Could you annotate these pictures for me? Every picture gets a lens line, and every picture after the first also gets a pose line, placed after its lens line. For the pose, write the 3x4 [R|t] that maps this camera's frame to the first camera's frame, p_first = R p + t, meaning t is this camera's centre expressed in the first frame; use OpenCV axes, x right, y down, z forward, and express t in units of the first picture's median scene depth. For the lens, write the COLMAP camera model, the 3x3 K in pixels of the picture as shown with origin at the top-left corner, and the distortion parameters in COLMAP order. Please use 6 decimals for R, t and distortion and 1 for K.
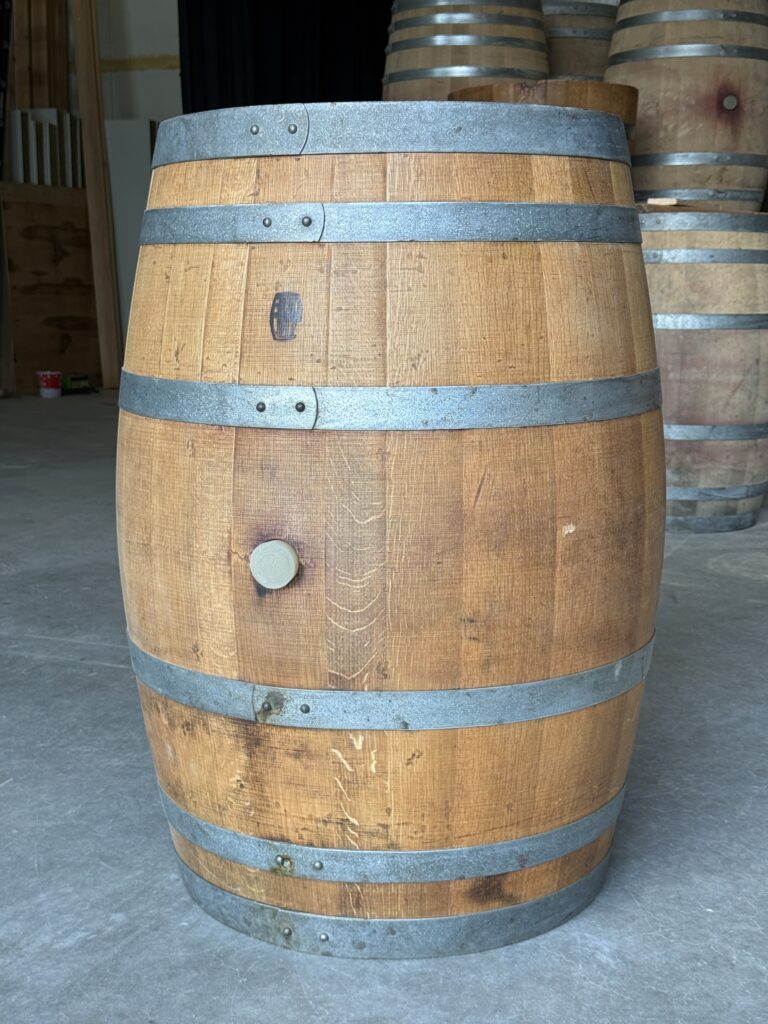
lens RADIAL K [[1421.2, 0, 394.5], [0, 1421.2, 521.4], [0, 0, 1]] dist [0.110751, 0.000000]
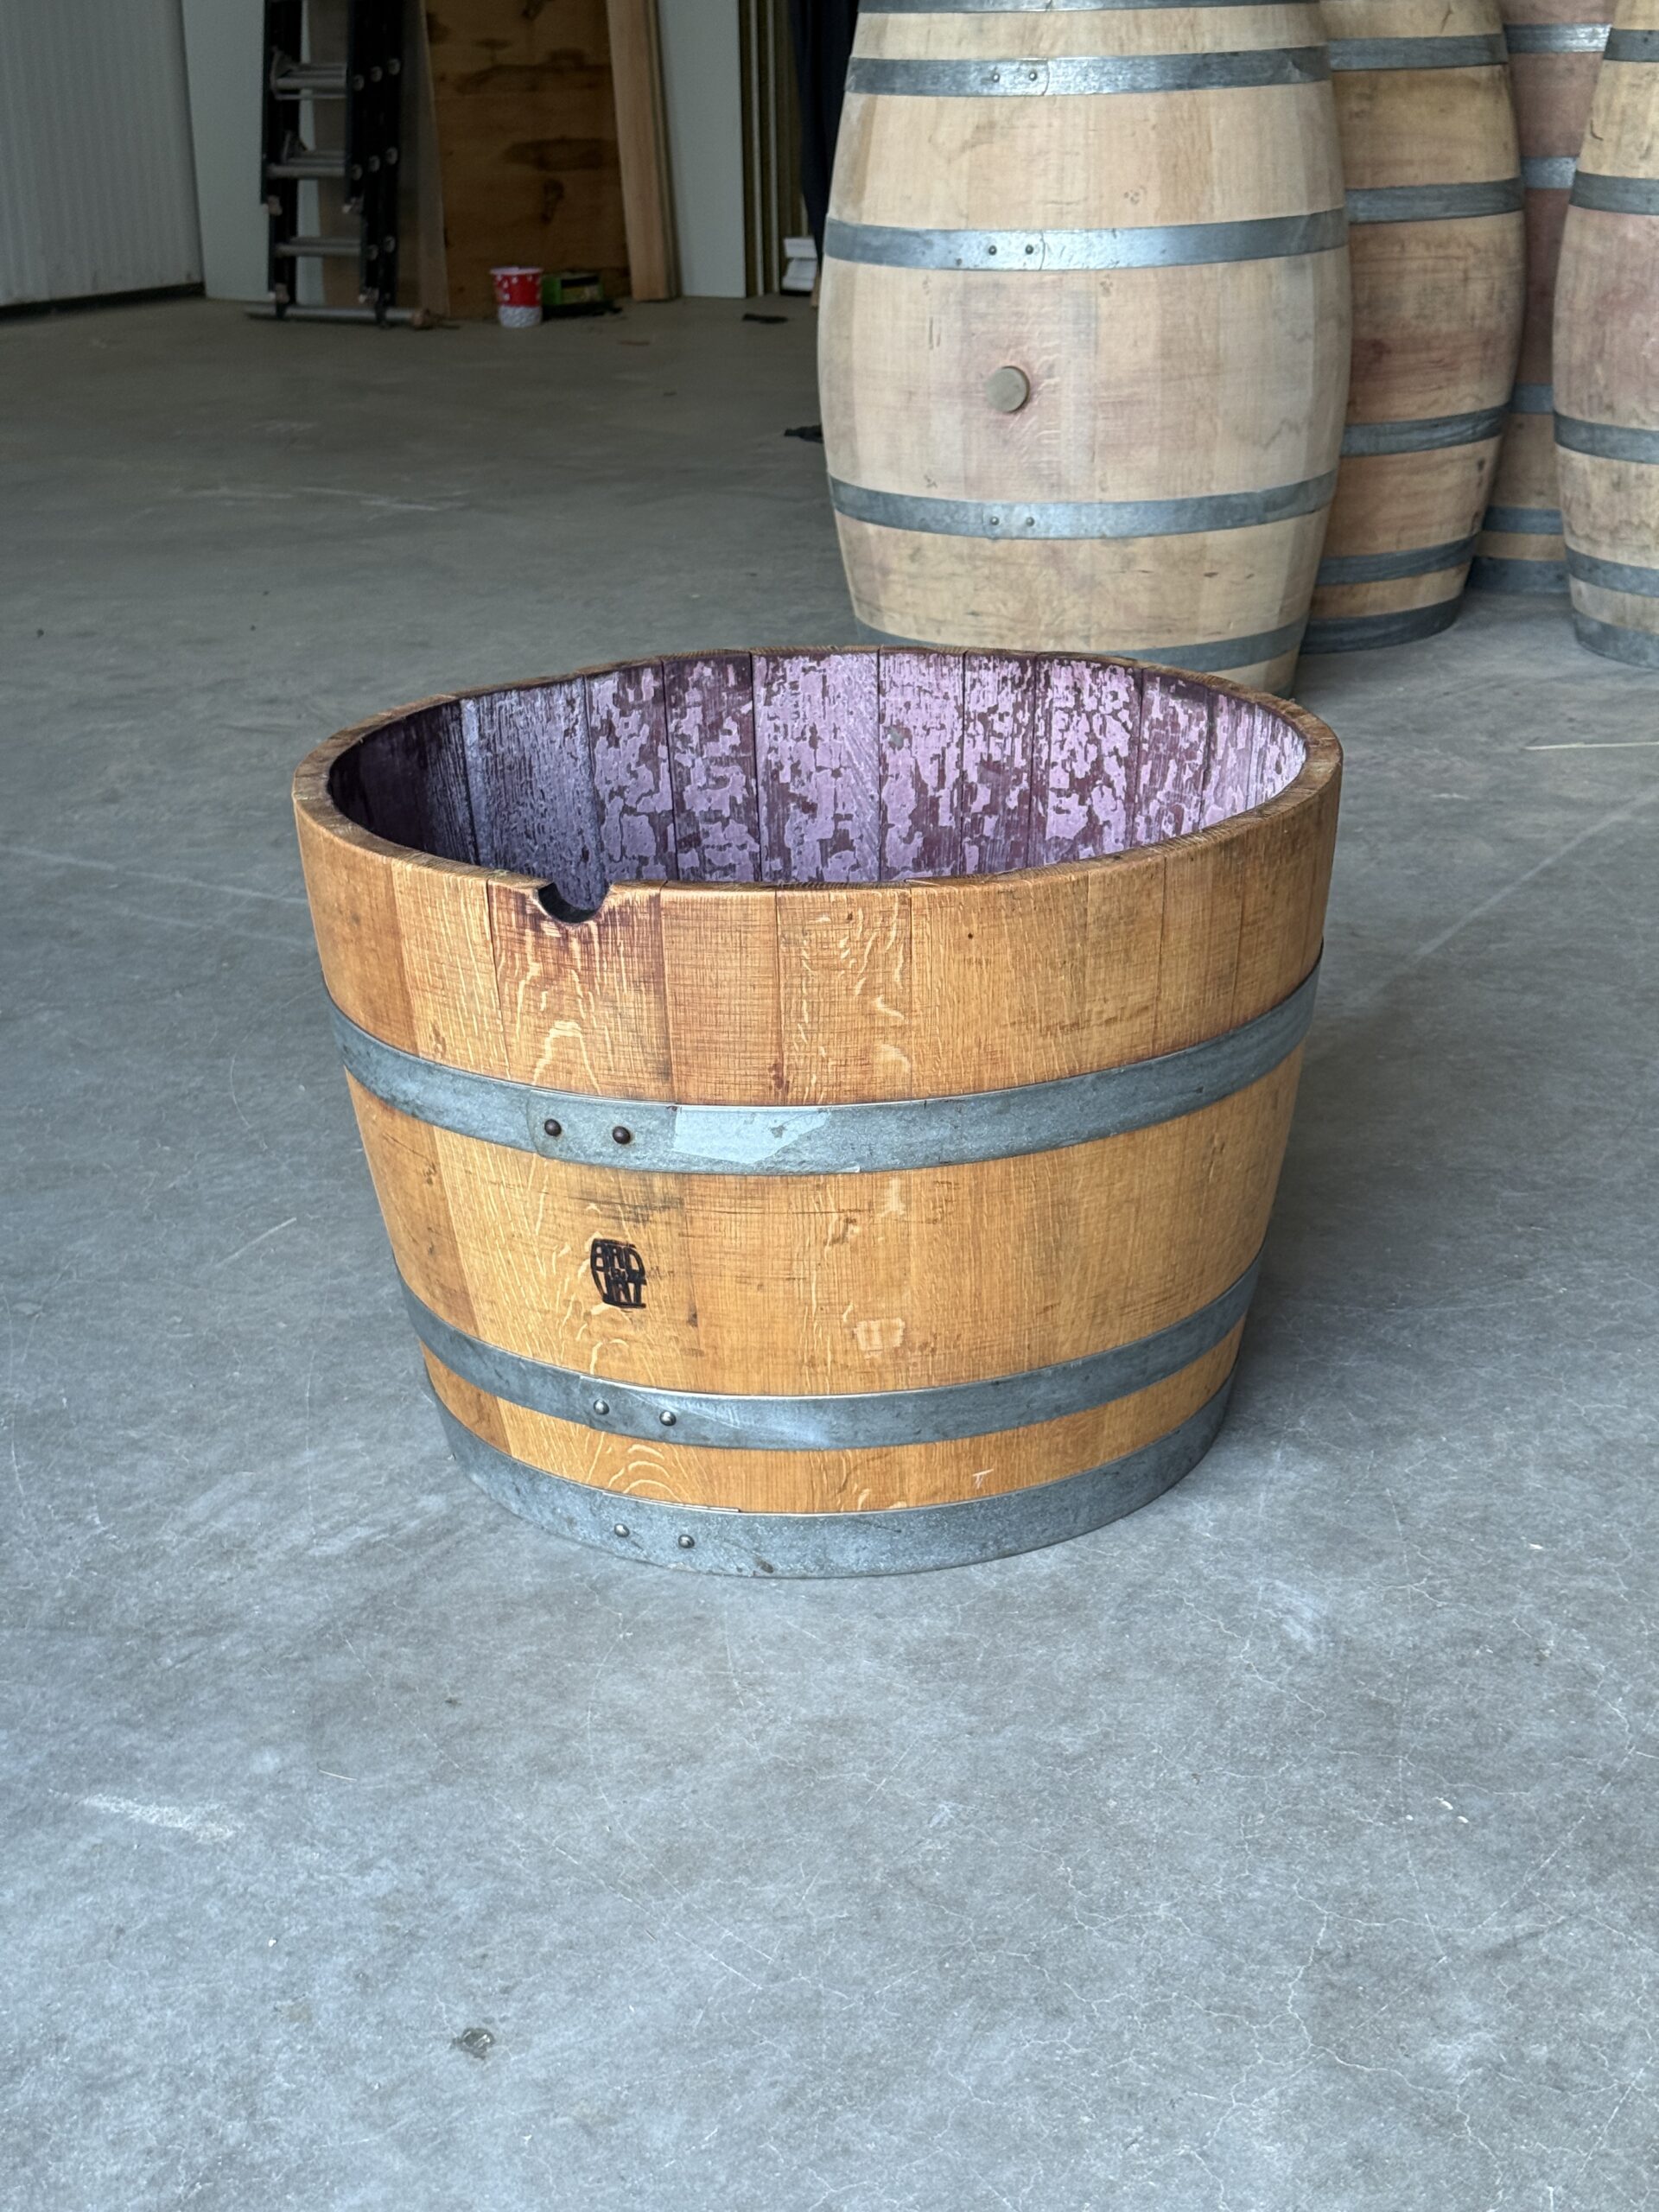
lens RADIAL K [[3070.0, 0, 841.9], [0, 3070.0, 1128.1], [0, 0, 1]] dist [0.110751, 0.000000]
pose [[0.987846, 0.031723, -0.152163, 0.136833], [-0.002953, 0.982605, 0.185683, -0.084795], [0.155407, -0.182977, 0.970756, -0.094112]]
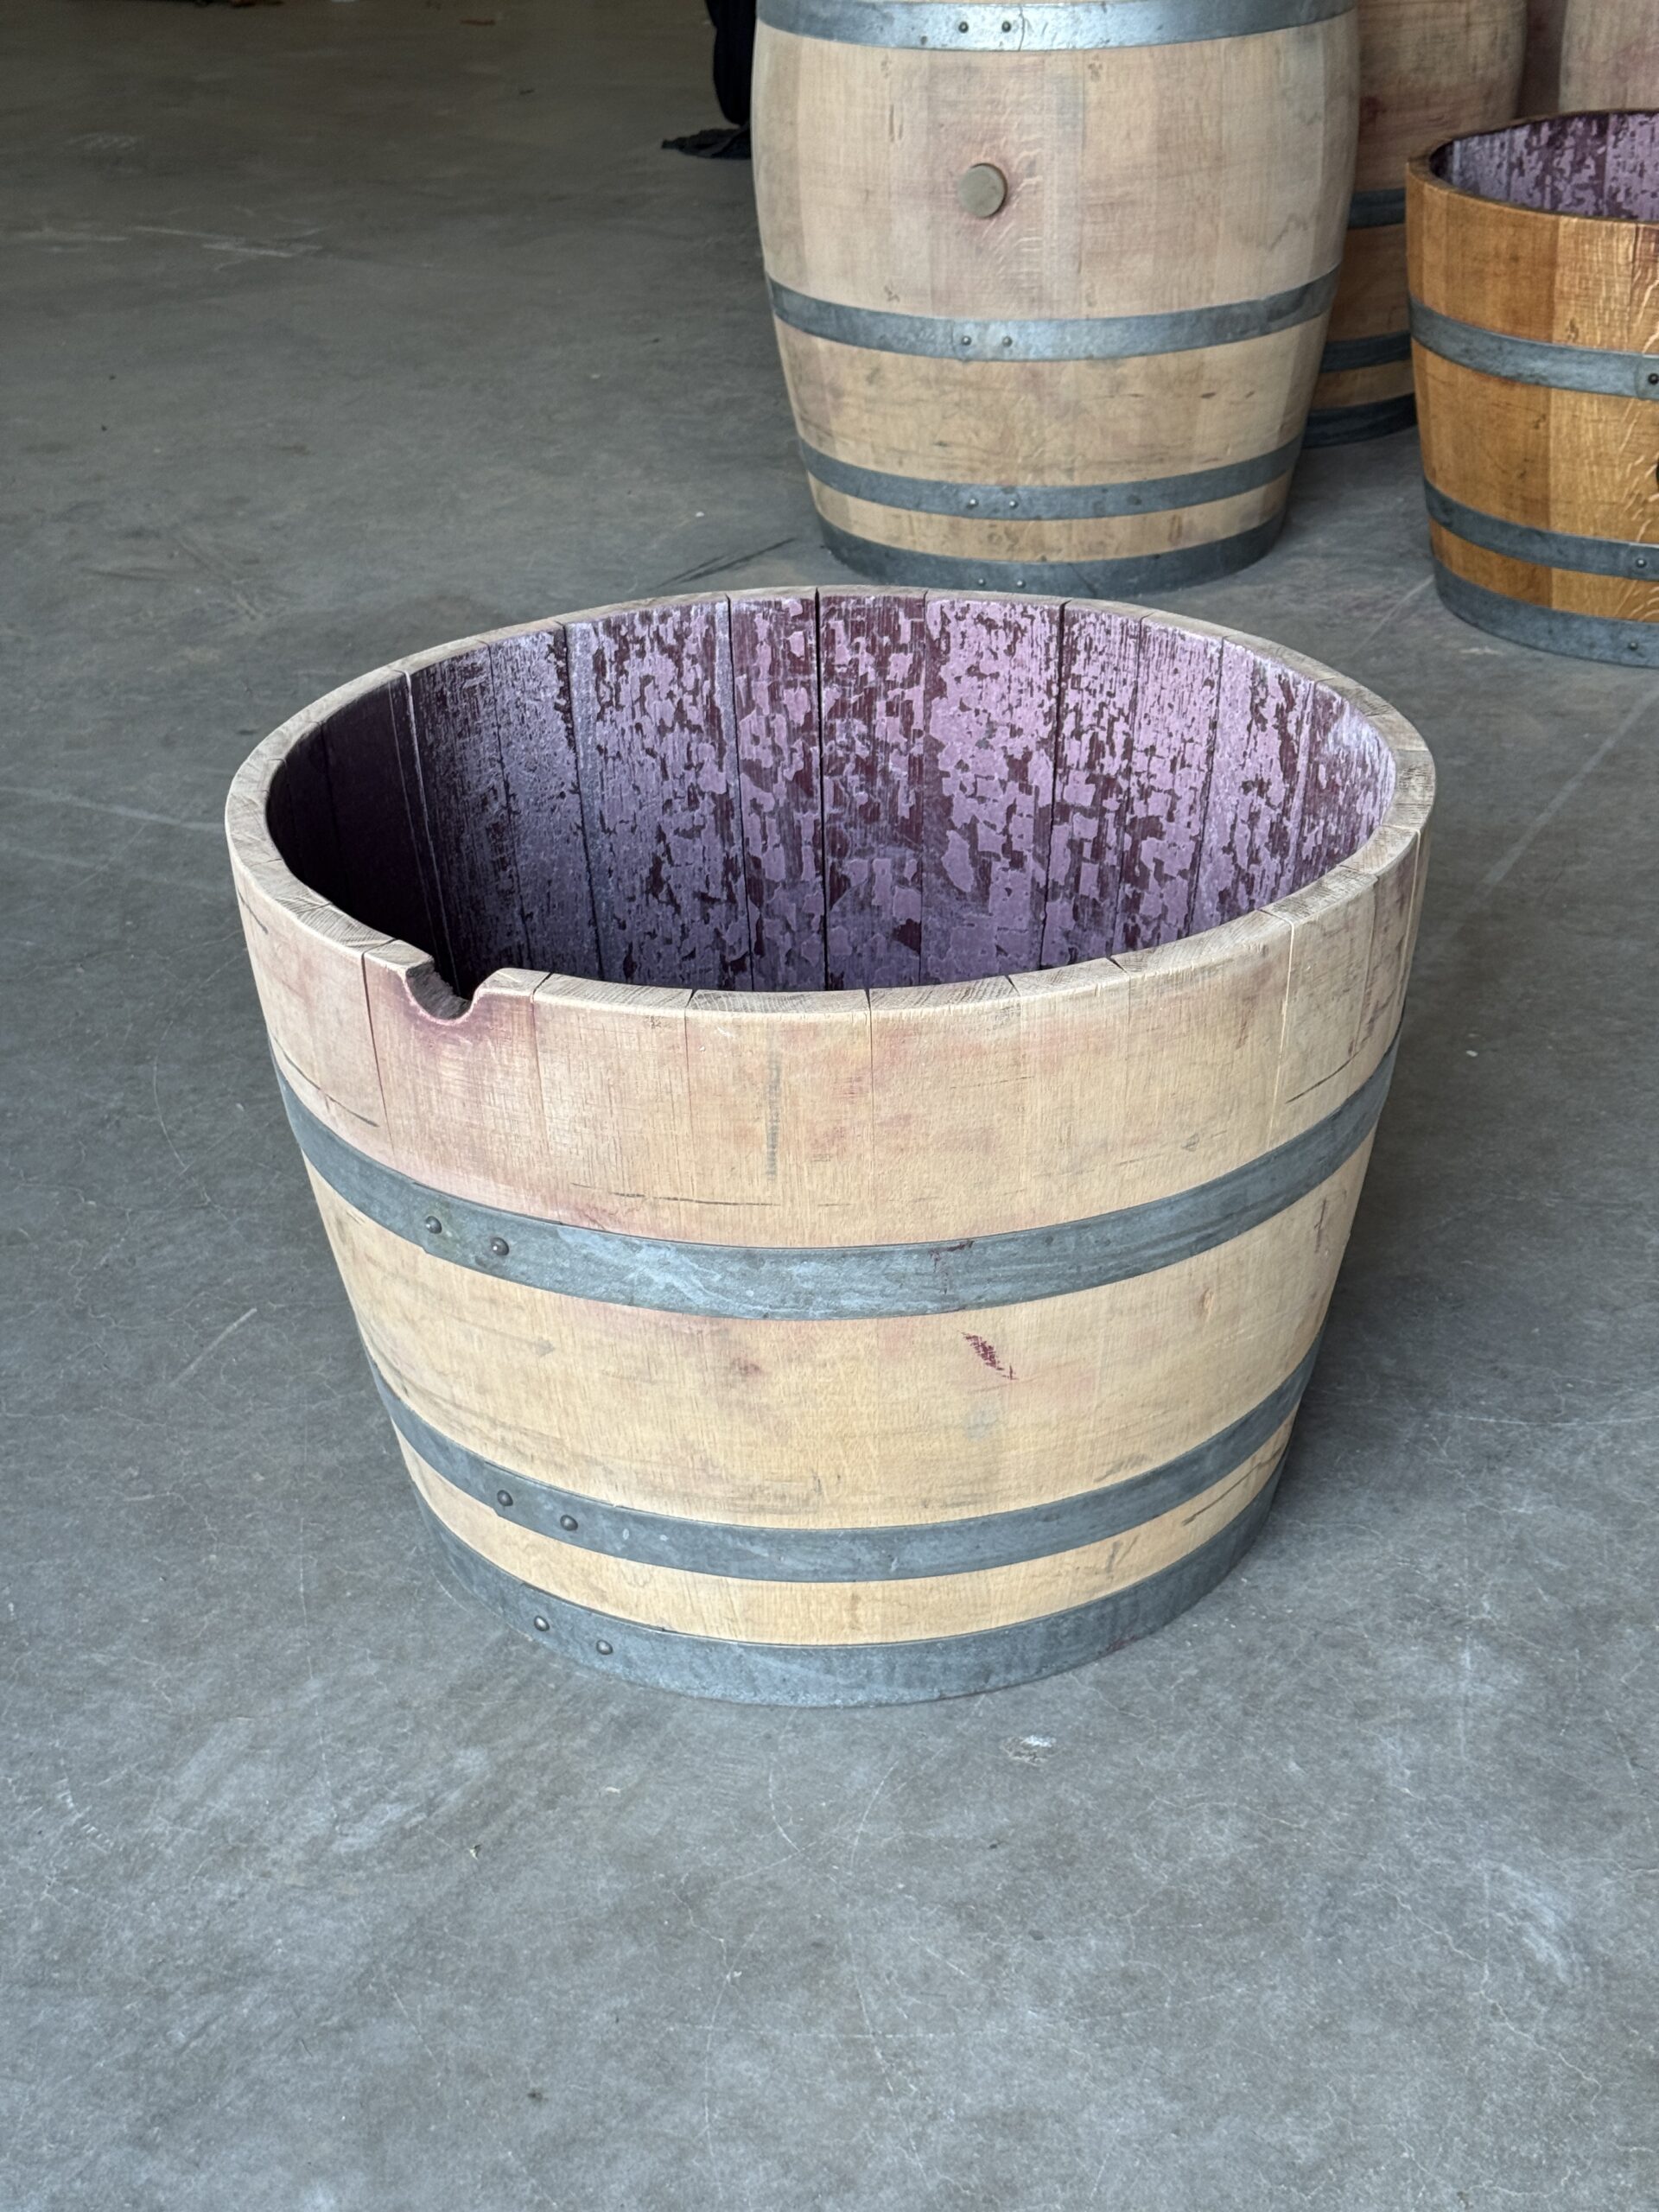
lens RADIAL K [[3070.0, 0, 813.5], [0, 3070.0, 1126.6], [0, 0, 1]] dist [0.110751, 0.000000]
pose [[0.994284, 0.020572, -0.104770, 0.016292], [0.011819, 0.954026, 0.299491, -0.212190], [0.106115, -0.299017, 0.948329, 0.132399]]
